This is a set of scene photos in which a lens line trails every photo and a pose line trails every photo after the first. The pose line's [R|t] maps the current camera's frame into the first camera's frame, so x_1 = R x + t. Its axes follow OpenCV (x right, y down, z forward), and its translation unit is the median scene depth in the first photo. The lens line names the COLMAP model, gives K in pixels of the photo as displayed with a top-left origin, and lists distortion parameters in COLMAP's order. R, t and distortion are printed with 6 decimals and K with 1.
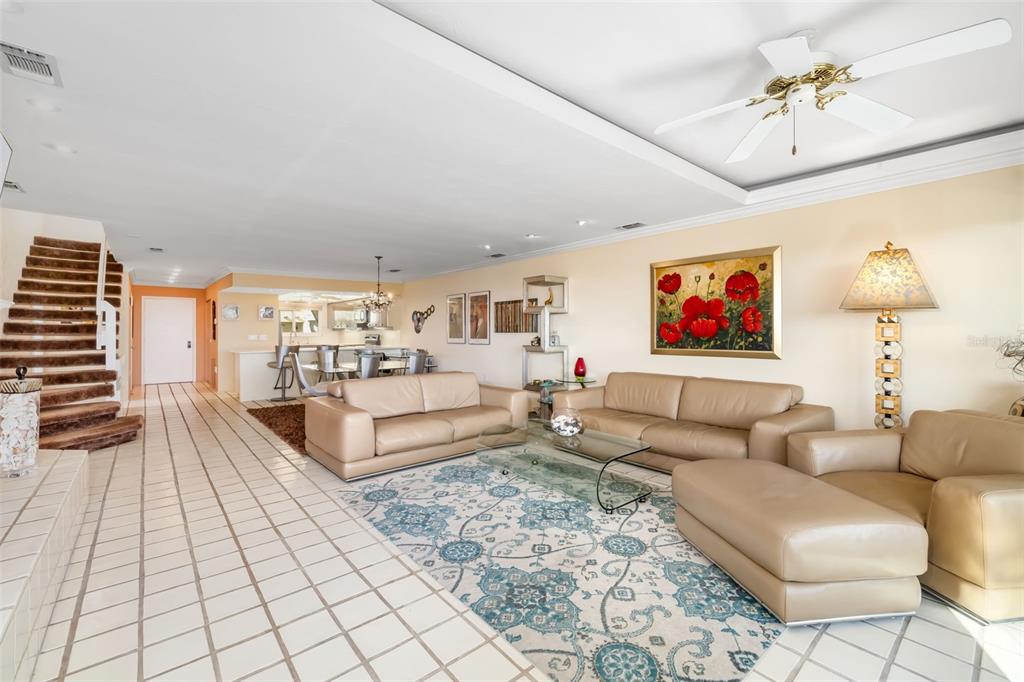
lens RADIAL K [[434.7, 0, 498.2], [0, 434.7, 328.0], [0, 0, 1]] dist [-0.007352, 0.000024]
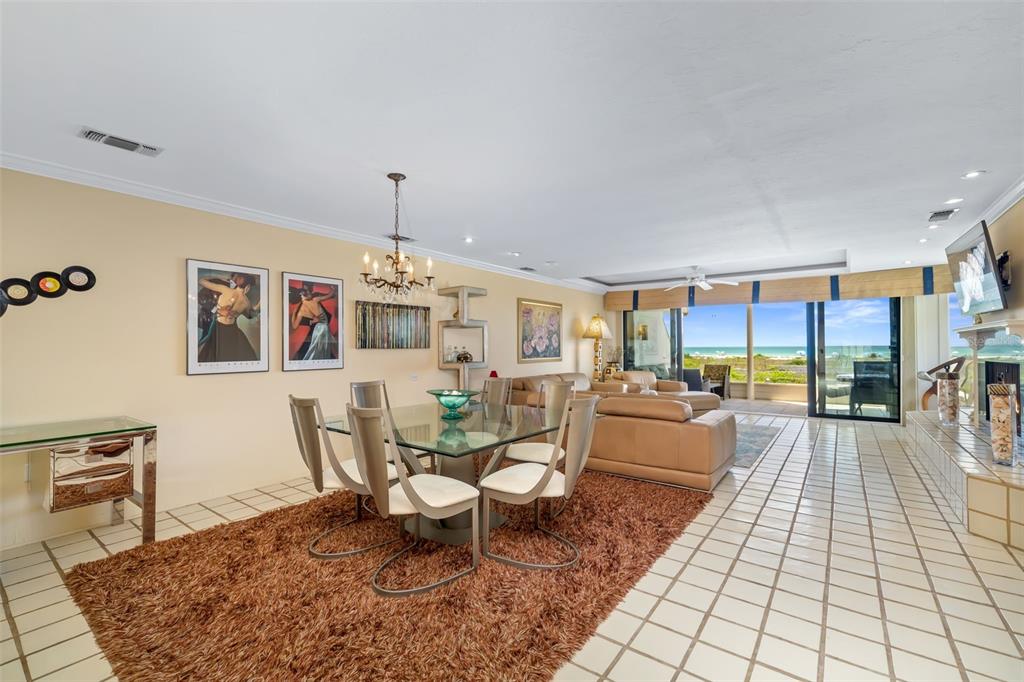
lens RADIAL K [[434.7, 0, 516.0], [0, 434.7, 341.2], [0, 0, 1]] dist [-0.007352, 0.000024]
pose [[-0.232486, 0.015874, 0.972470, -0.543847], [-0.005711, 0.999827, -0.017686, 0.007595], [-0.972583, -0.009665, -0.232355, 0.750428]]
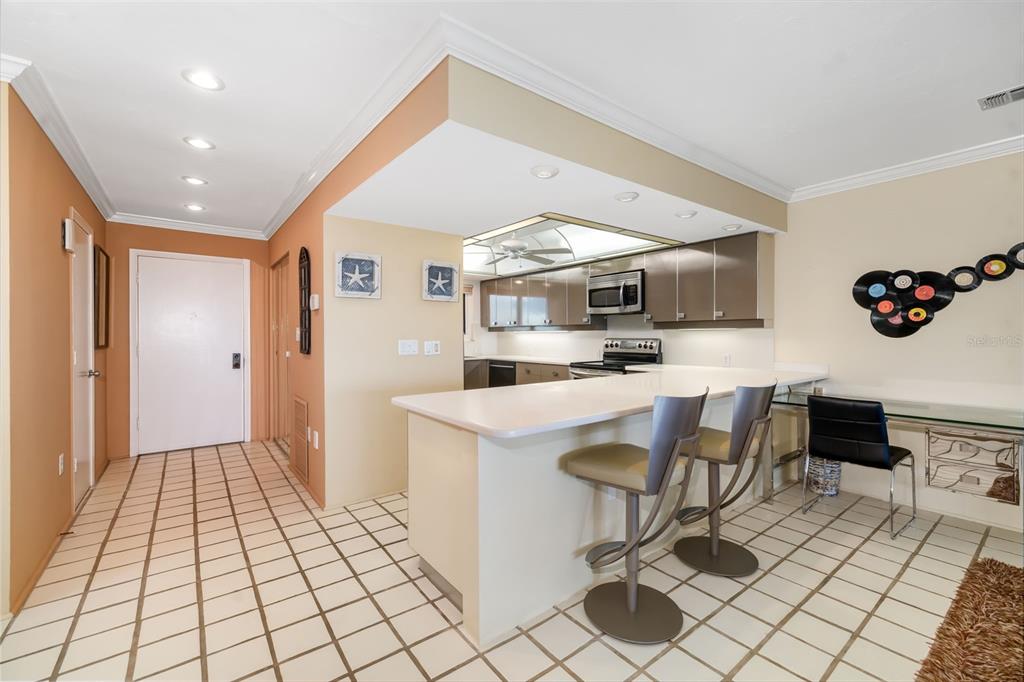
lens RADIAL K [[434.7, 0, 519.1], [0, 434.7, 338.4], [0, 0, 1]] dist [-0.007352, 0.000024]
pose [[0.998791, 0.001085, -0.049156, -0.482770], [-0.000277, 0.999865, 0.016446, 0.008417], [0.049167, -0.016413, 0.998656, 0.685191]]
